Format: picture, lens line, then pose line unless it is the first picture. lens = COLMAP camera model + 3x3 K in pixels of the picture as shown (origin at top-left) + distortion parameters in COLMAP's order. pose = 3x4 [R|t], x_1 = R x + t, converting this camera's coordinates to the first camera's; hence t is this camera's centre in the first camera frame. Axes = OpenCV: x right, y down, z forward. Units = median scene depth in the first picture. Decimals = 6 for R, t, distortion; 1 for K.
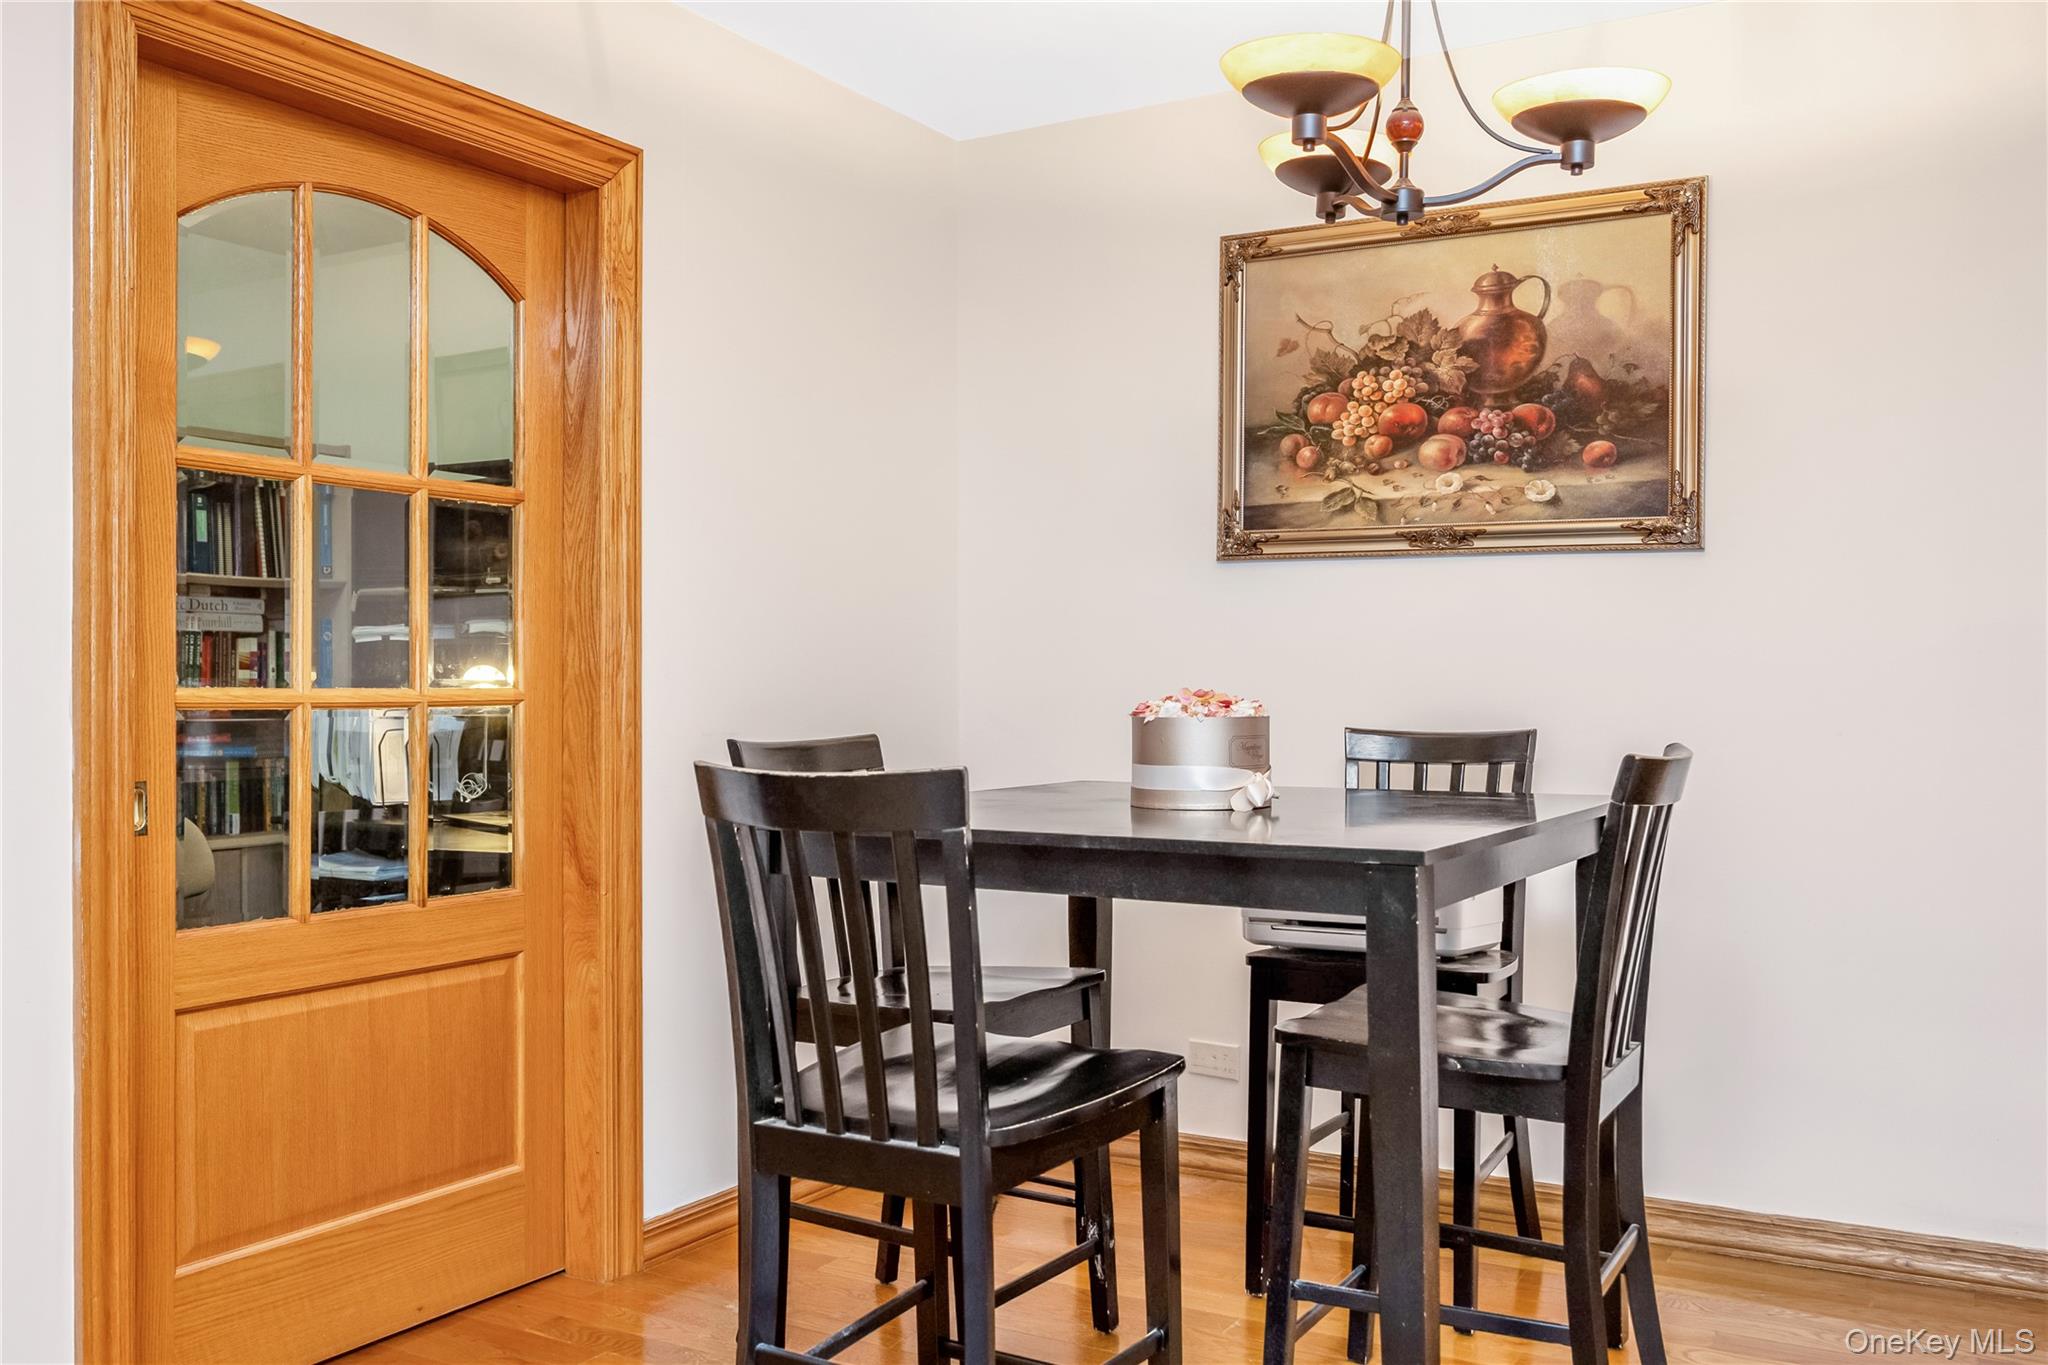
lens RADIAL K [[1798.8, 0, 1024.7], [0, 1798.8, 681.2], [0, 0, 1]] dist [0.006132, 0.003548]
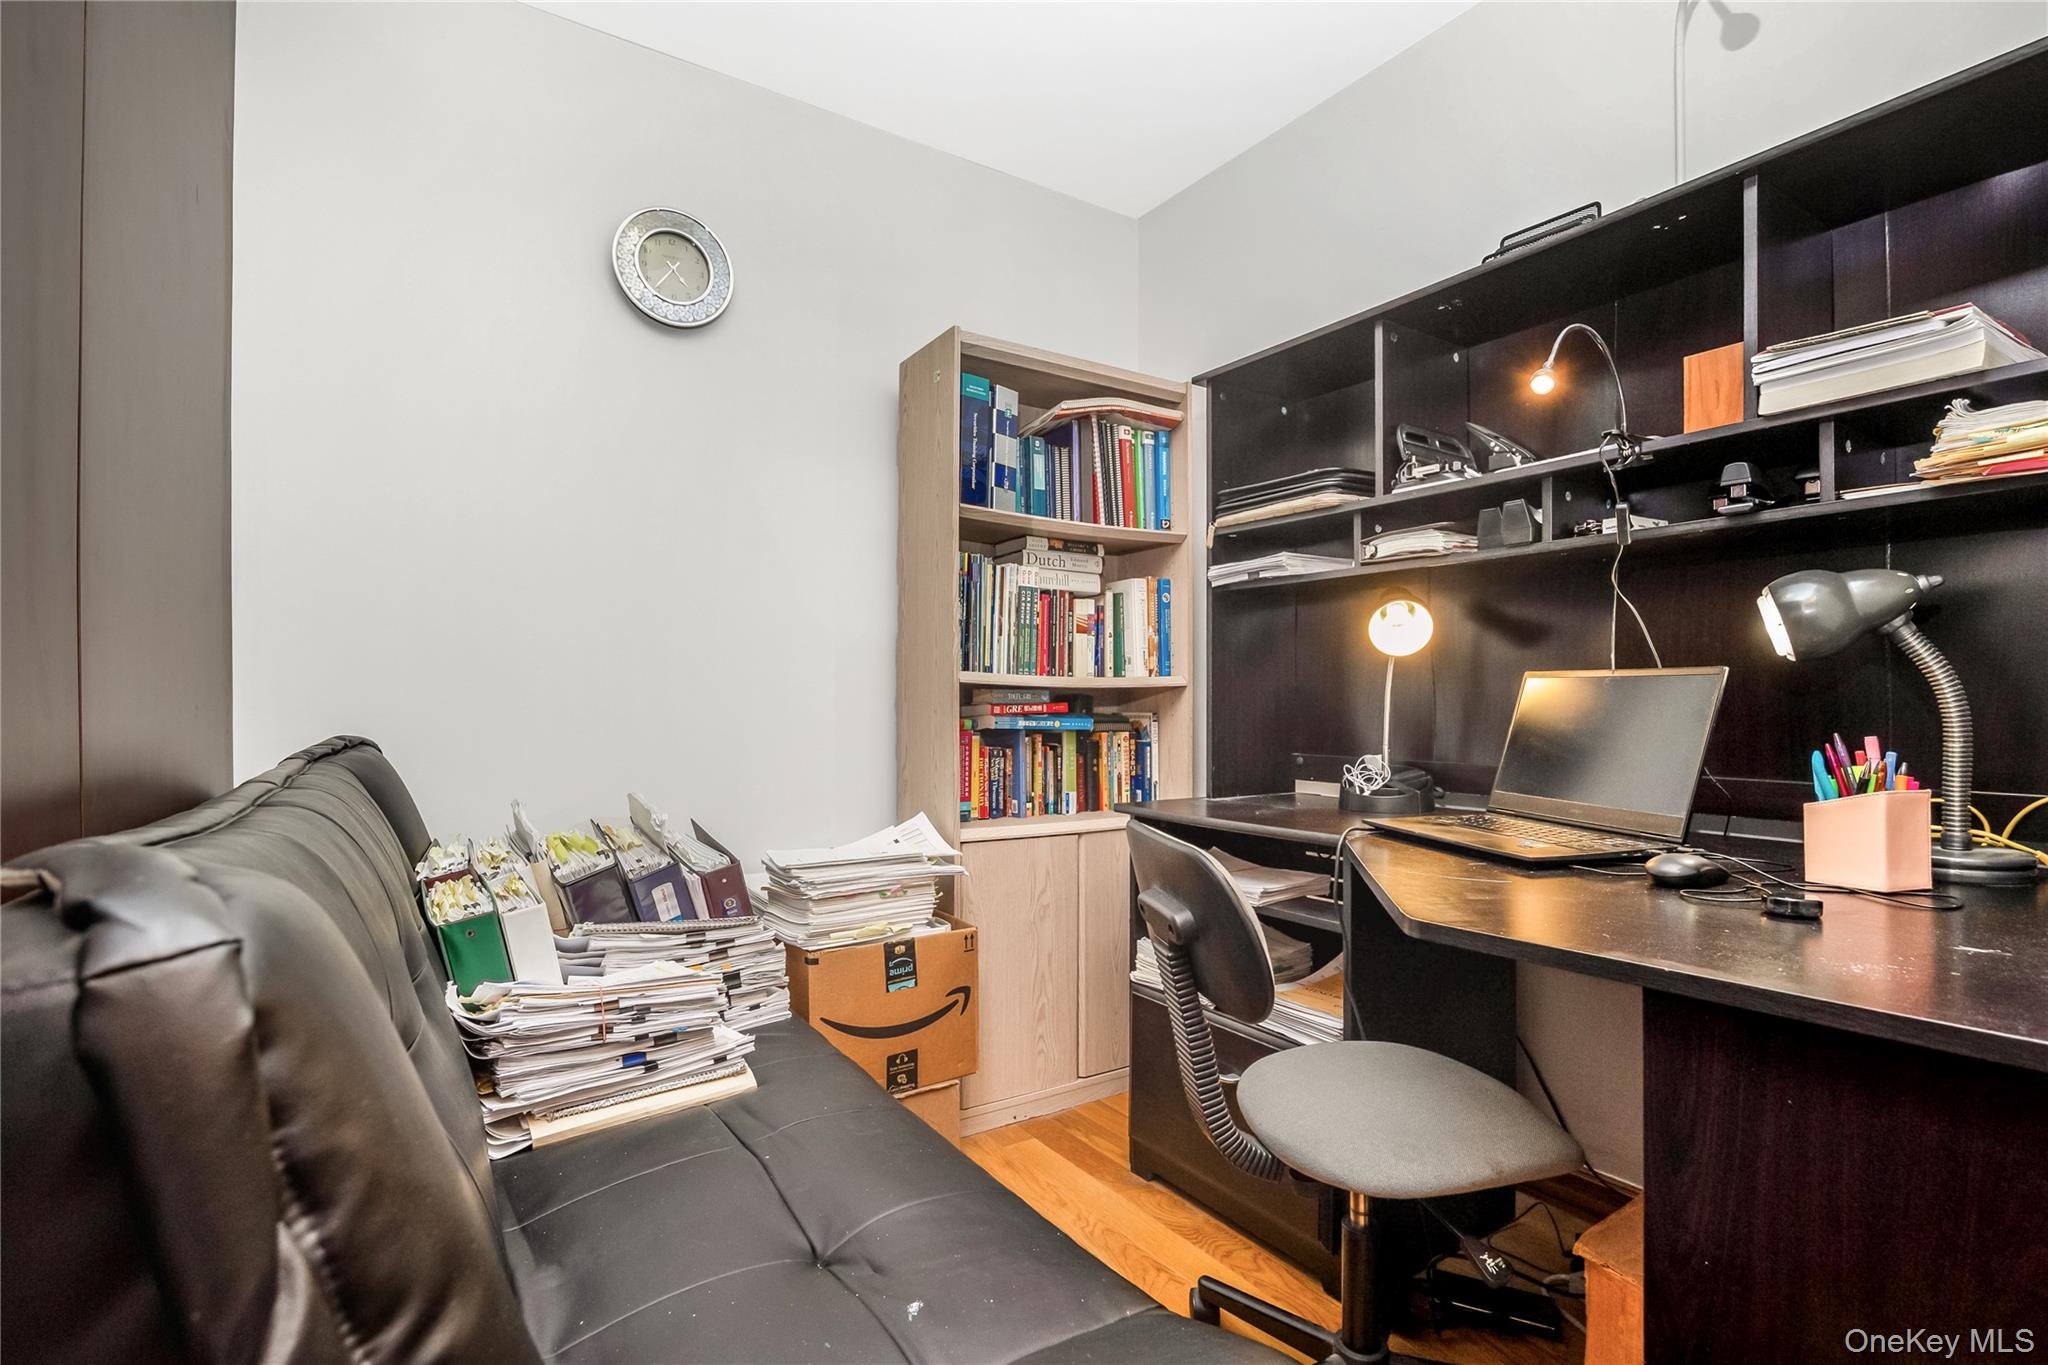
lens RADIAL K [[970.8, 0, 1023.8], [0, 970.8, 688.3], [0, 0, 1]] dist [-0.000029, 0.000000]
pose [[0.898966, -0.003797, -0.438002, -0.246403], [-0.002464, 0.999903, -0.013725, 0.028000], [0.438012, 0.013418, 0.898869, 0.550465]]
